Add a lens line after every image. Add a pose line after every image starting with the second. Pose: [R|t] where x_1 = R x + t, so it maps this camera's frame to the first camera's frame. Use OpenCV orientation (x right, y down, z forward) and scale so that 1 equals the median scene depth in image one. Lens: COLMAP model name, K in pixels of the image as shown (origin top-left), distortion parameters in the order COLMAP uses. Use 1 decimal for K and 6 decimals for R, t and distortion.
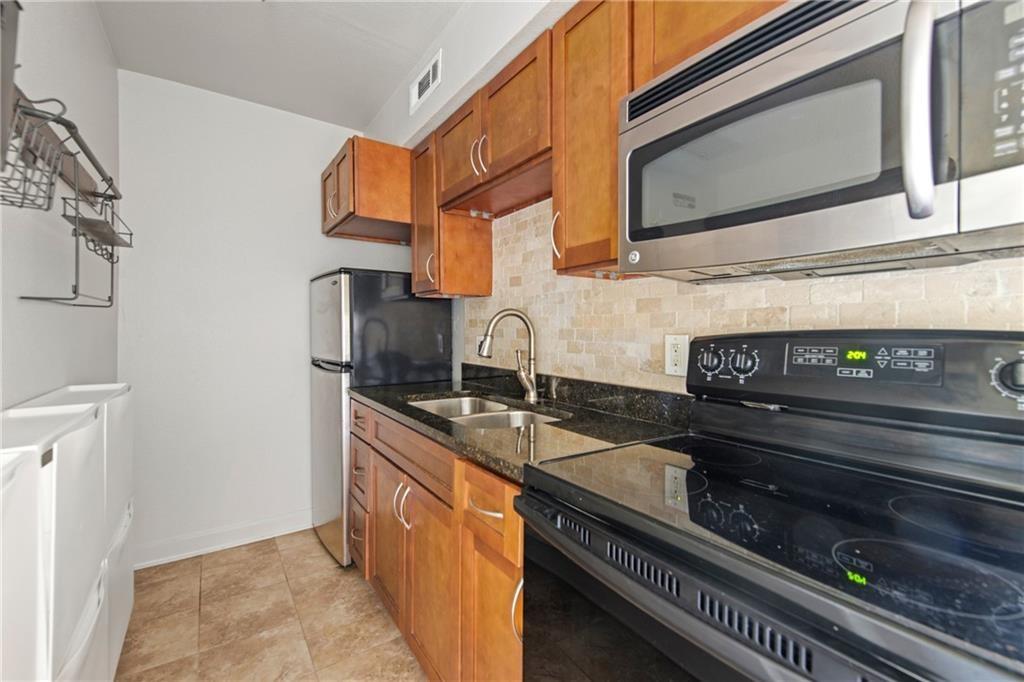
lens RADIAL K [[448.0, 0, 514.7], [0, 448.0, 338.2], [0, 0, 1]] dist [-0.003224, -0.000792]
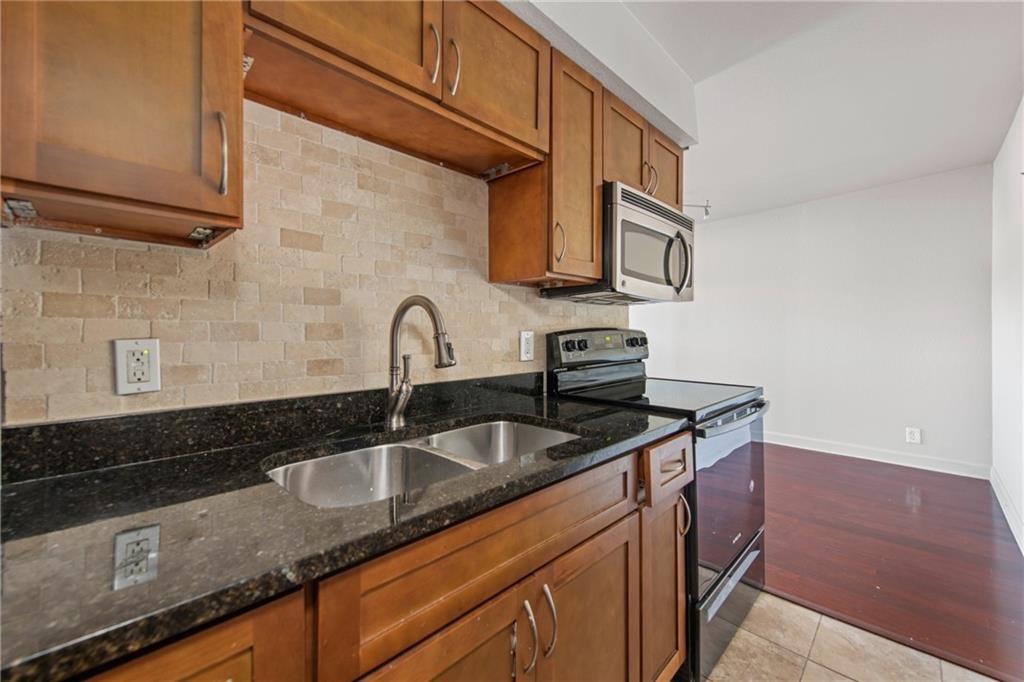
lens RADIAL K [[406.5, 0, 512.3], [0, 406.5, 330.3], [0, 0, 1]] dist [0.000868, -0.000082]
pose [[-0.186524, -0.000125, 0.982450, -0.577678], [0.010921, 0.999938, 0.002201, -0.009261], [-0.982390, 0.011139, -0.186511, 0.853425]]
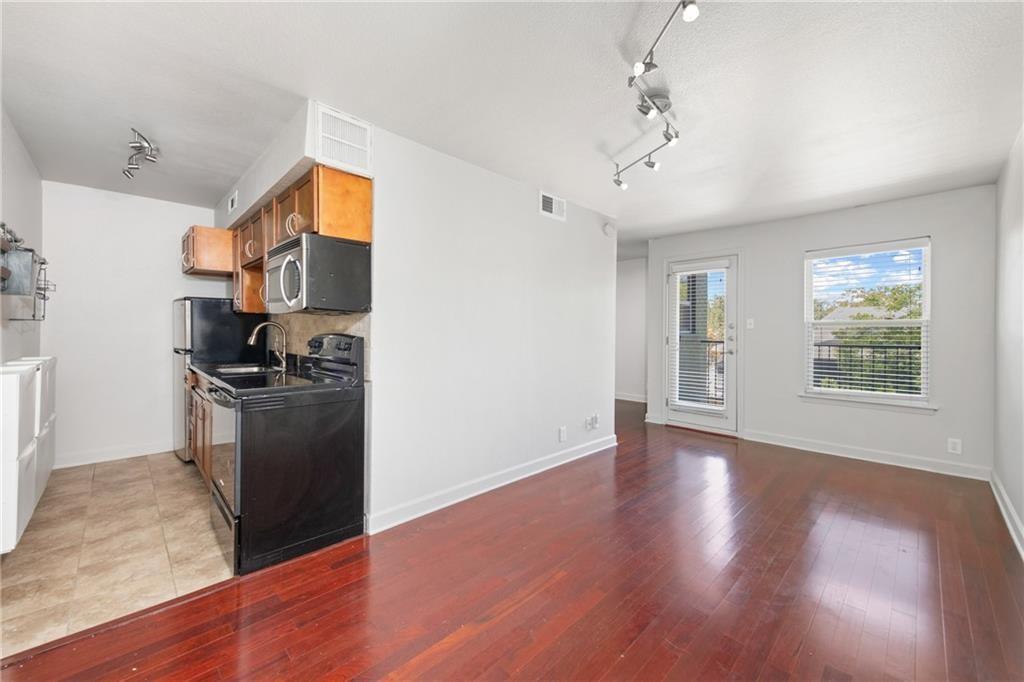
lens RADIAL K [[406.5, 0, 509.7], [0, 406.5, 334.9], [0, 0, 1]] dist [0.000868, -0.000082]
pose [[0.985524, 0.001585, 0.169526, 0.736223], [-0.000929, 0.999992, -0.003952, 0.002545], [-0.169531, 0.003737, 0.985518, -0.993117]]
